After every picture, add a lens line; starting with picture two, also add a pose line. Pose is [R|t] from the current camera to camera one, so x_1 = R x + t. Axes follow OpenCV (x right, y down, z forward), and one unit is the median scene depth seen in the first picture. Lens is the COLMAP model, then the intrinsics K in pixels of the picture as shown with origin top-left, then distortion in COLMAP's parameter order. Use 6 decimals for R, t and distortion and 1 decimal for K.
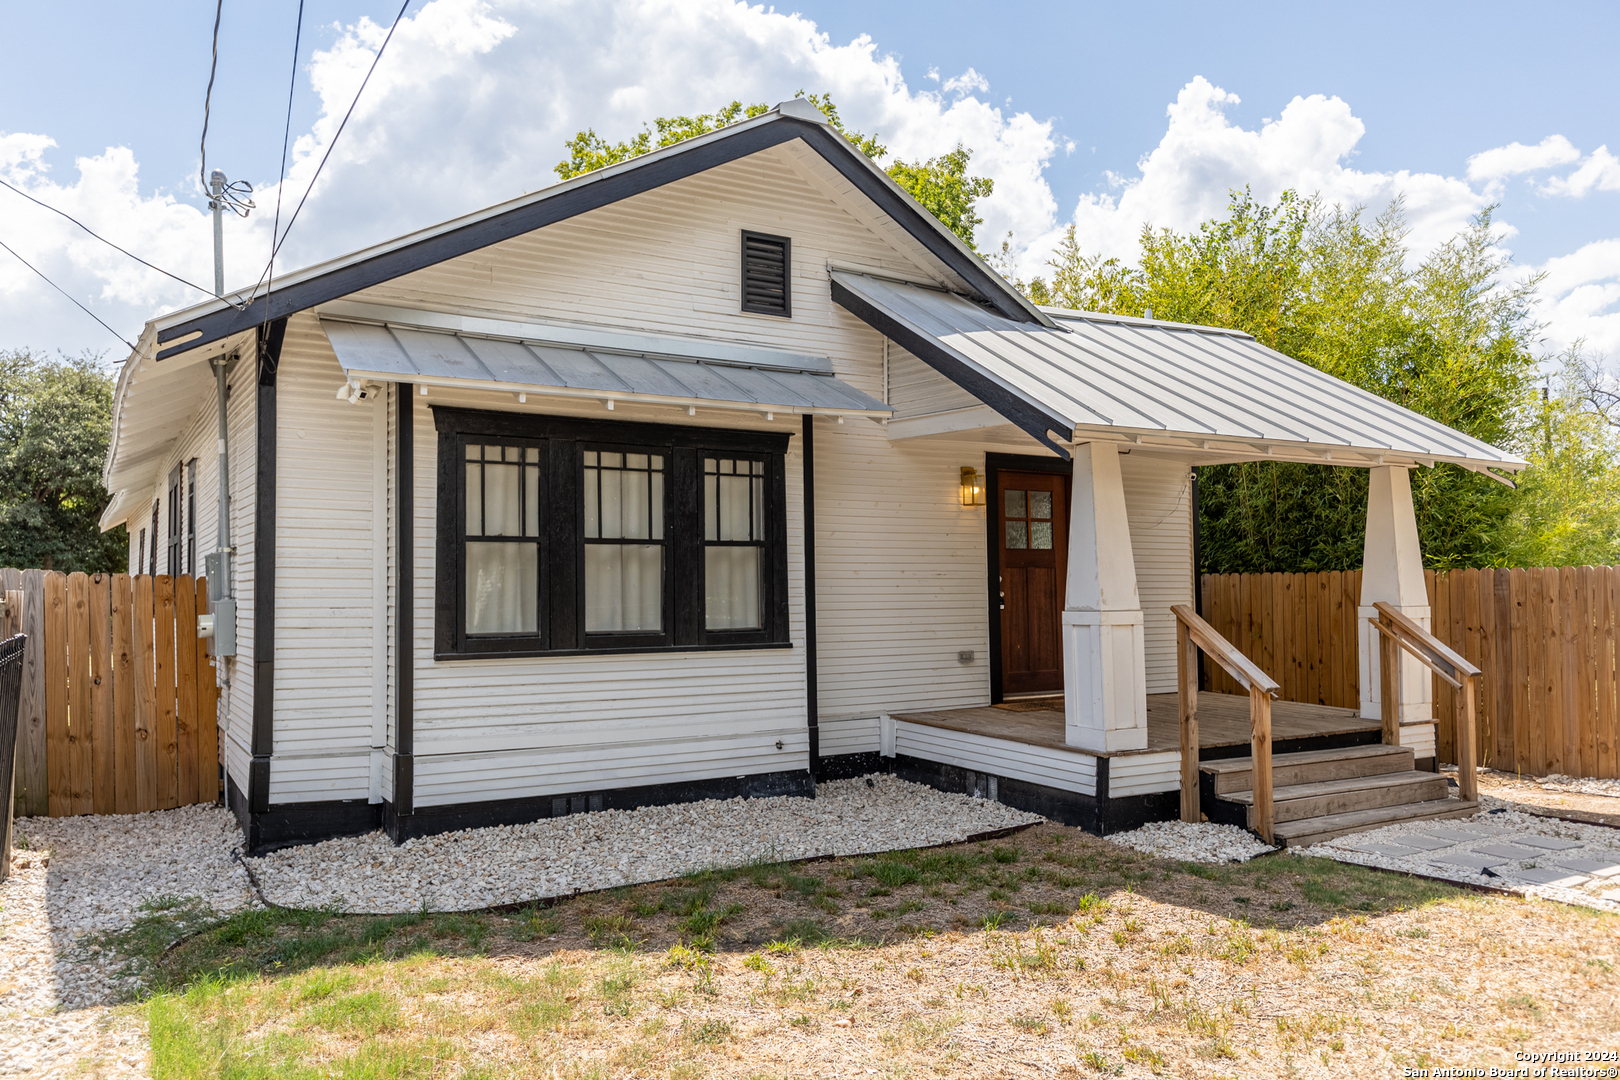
lens RADIAL K [[1207.4, 0, 810.4], [0, 1207.4, 532.6], [0, 0, 1]] dist [-0.003943, 0.001846]
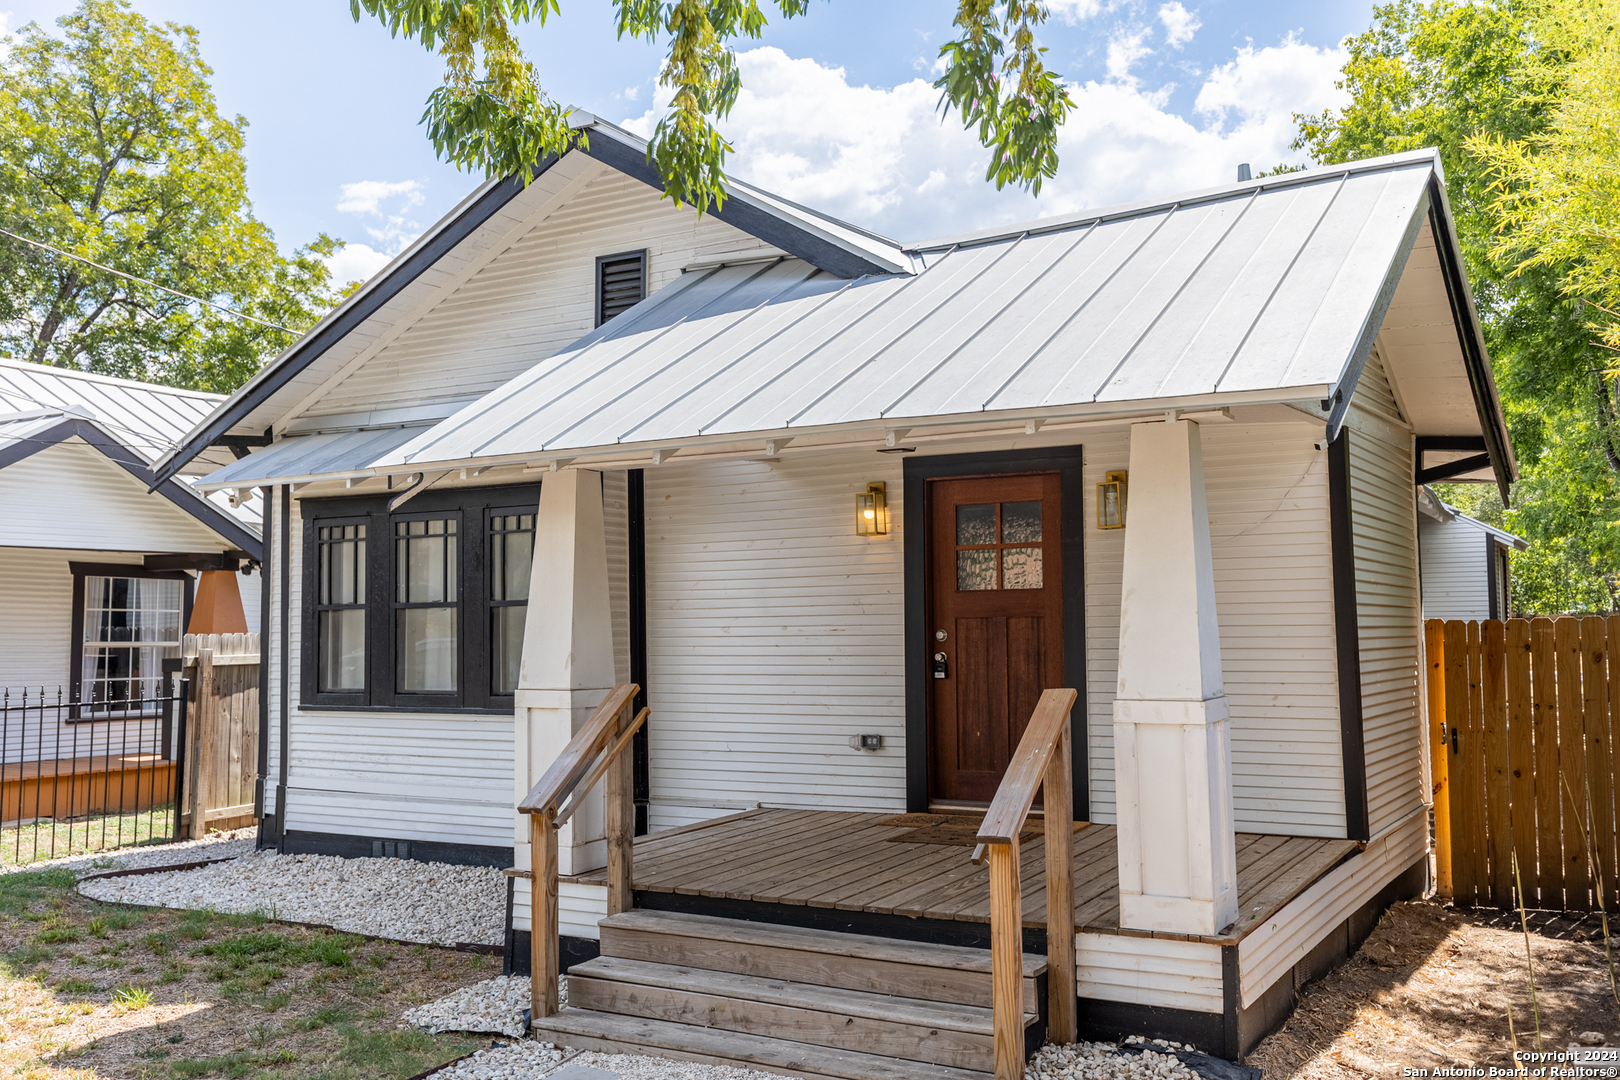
lens RADIAL K [[1457.0, 0, 803.0], [0, 1457.0, 543.6], [0, 0, 1]] dist [0.001792, -0.001940]
pose [[0.486004, -0.051014, -0.872467, 1.018975], [0.051414, 0.998235, -0.029727, 0.007759], [0.872443, -0.030410, 0.487769, 0.616708]]
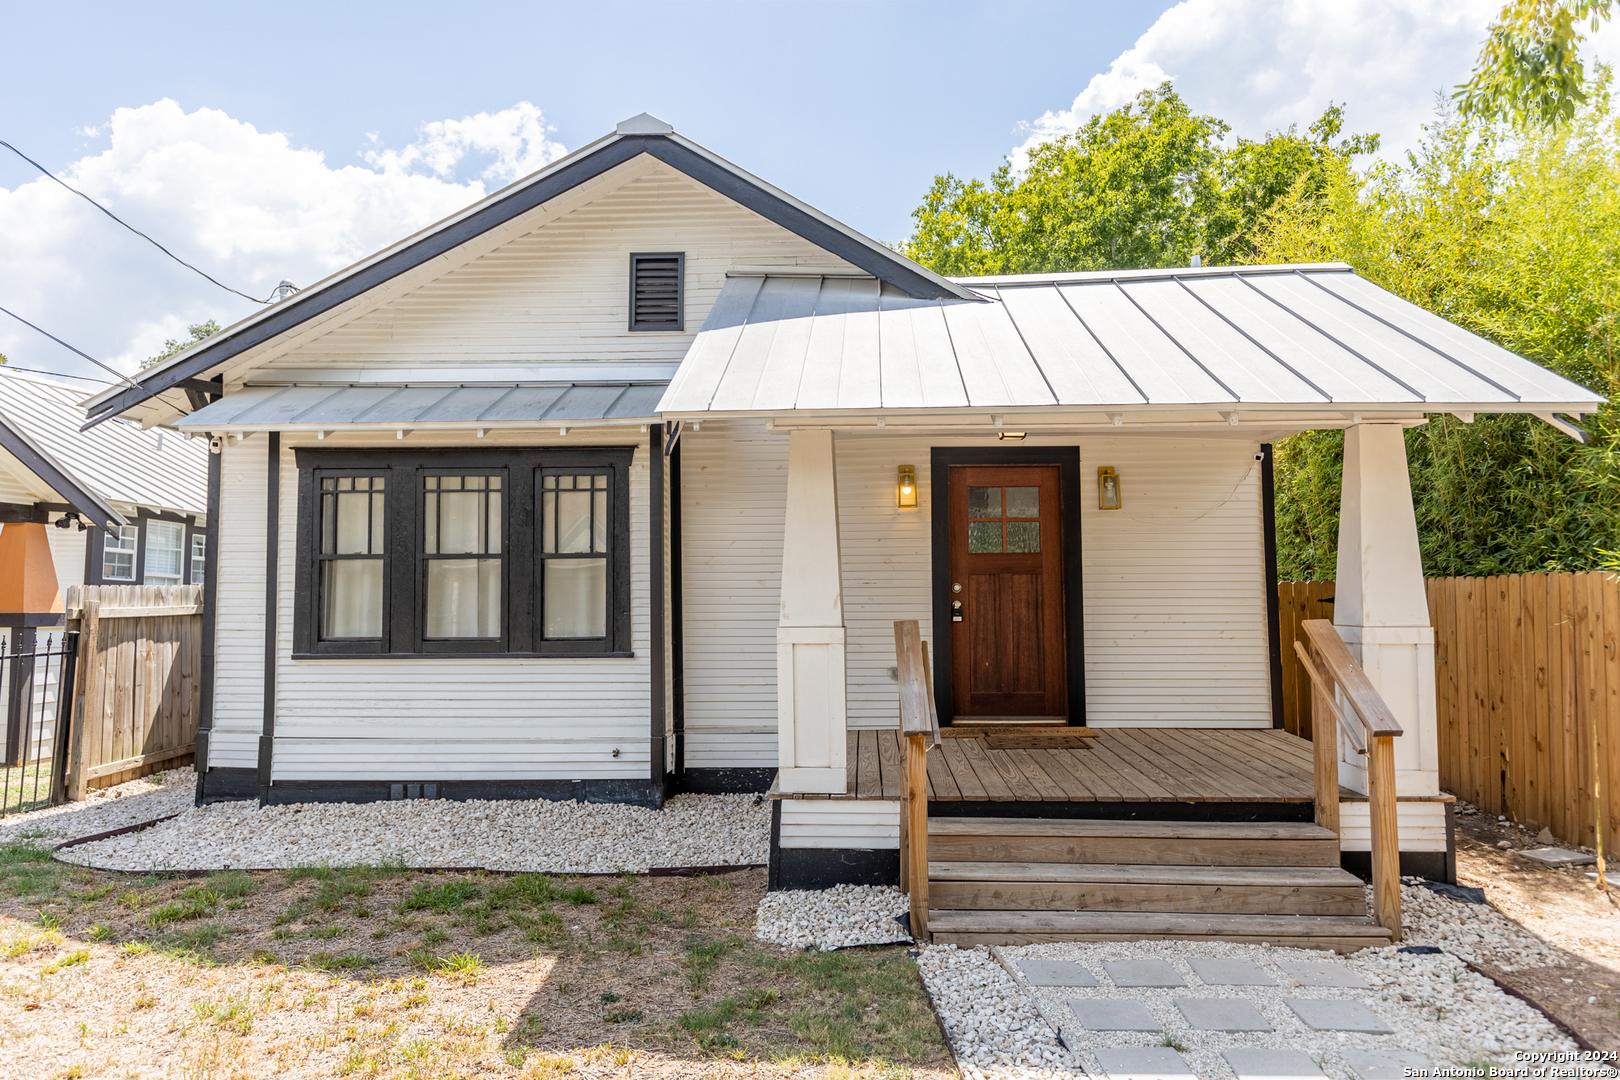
lens RADIAL K [[1050.2, 0, 810.0], [0, 1050.2, 540.0], [0, 0, 1]] dist [0.007769, 0.001416]
pose [[0.834798, -0.029460, -0.549767, 0.587941], [0.026520, 0.999560, -0.013294, 0.012602], [0.549917, -0.003482, 0.835212, 0.343239]]
